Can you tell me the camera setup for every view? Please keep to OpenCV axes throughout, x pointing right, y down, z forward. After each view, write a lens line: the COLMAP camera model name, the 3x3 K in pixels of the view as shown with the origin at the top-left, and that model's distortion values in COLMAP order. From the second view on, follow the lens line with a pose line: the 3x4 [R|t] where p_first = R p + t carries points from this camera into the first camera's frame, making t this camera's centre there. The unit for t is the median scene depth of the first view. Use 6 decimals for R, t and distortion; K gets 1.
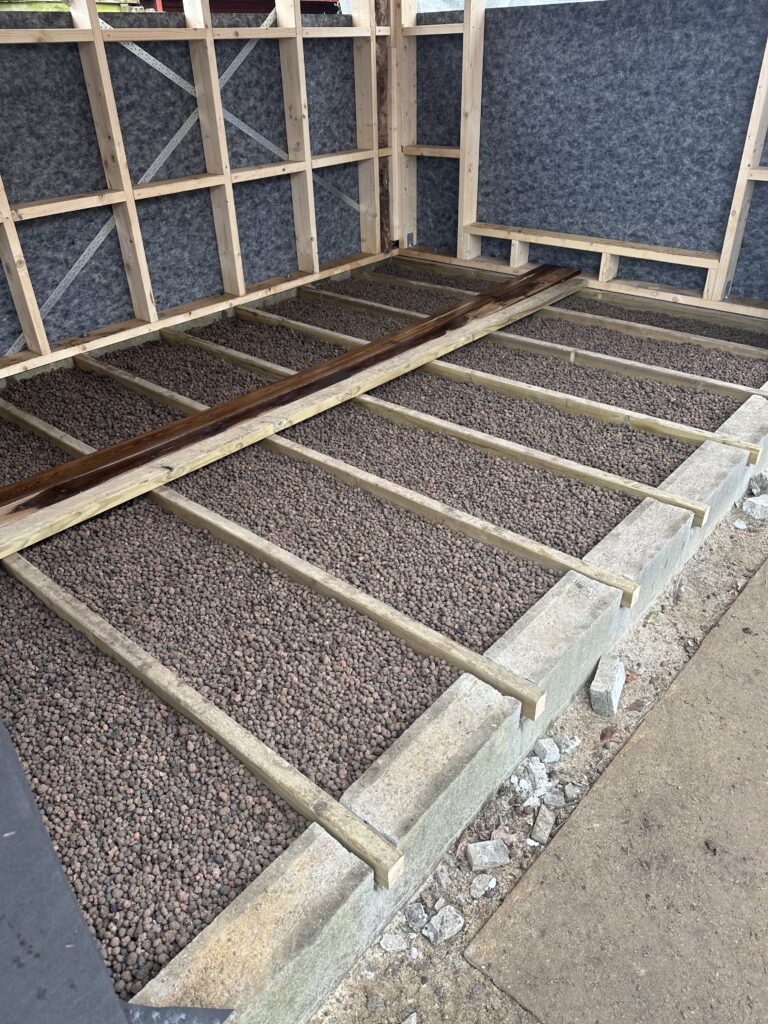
lens RADIAL K [[723.7, 0, 383.5], [0, 723.7, 512.4], [0, 0, 1]] dist [0.050830, -0.056984]
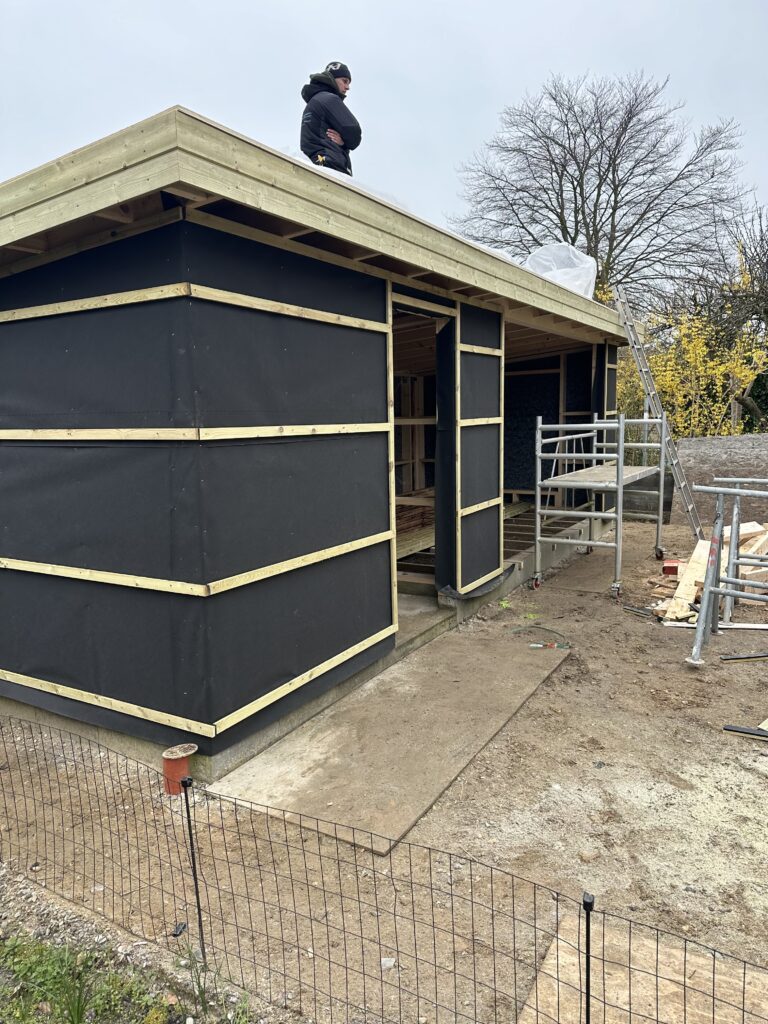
lens RADIAL K [[723.7, 0, 381.6], [0, 723.7, 509.4], [0, 0, 1]] dist [0.050830, -0.056984]
pose [[0.983563, -0.019108, 0.179551, -0.522623], [0.094712, 0.901204, -0.422920, 0.622782], [-0.153731, 0.432974, 0.888201, -0.986135]]
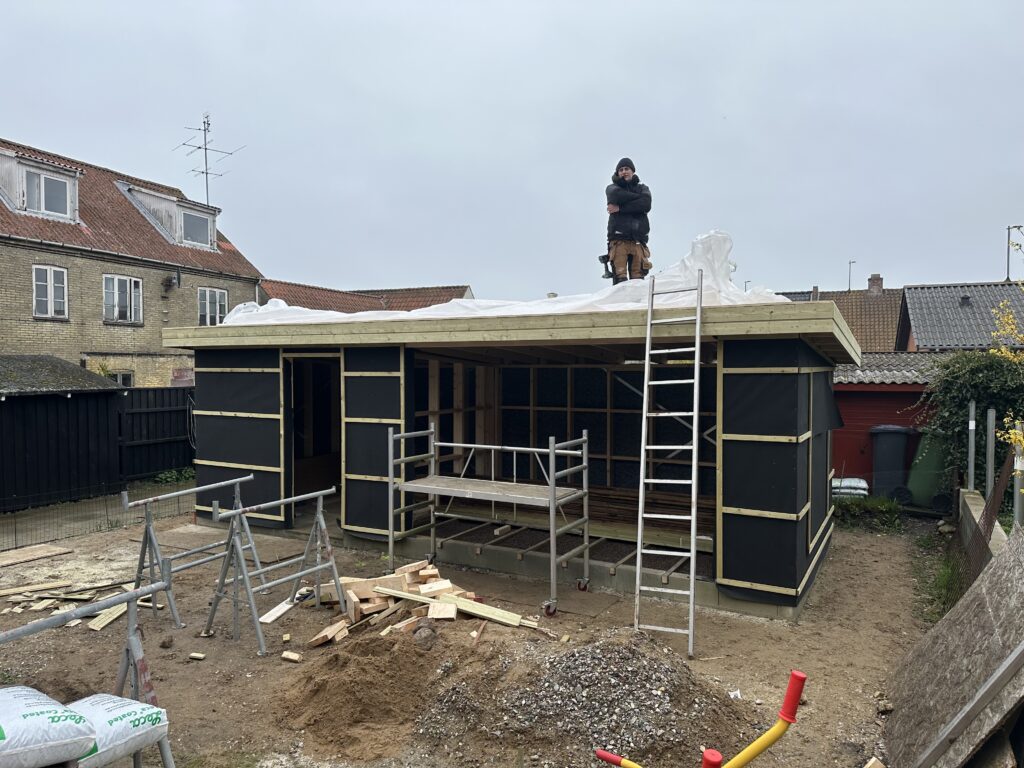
lens RADIAL K [[723.7, 0, 510.3], [0, 723.7, 387.5], [0, 0, 1]] dist [0.050830, -0.056984]
pose [[0.218206, 0.053653, -0.974427, 4.743612], [-0.534244, 0.842150, -0.073265, -1.158080], [0.816682, 0.536568, 0.212426, 1.007393]]
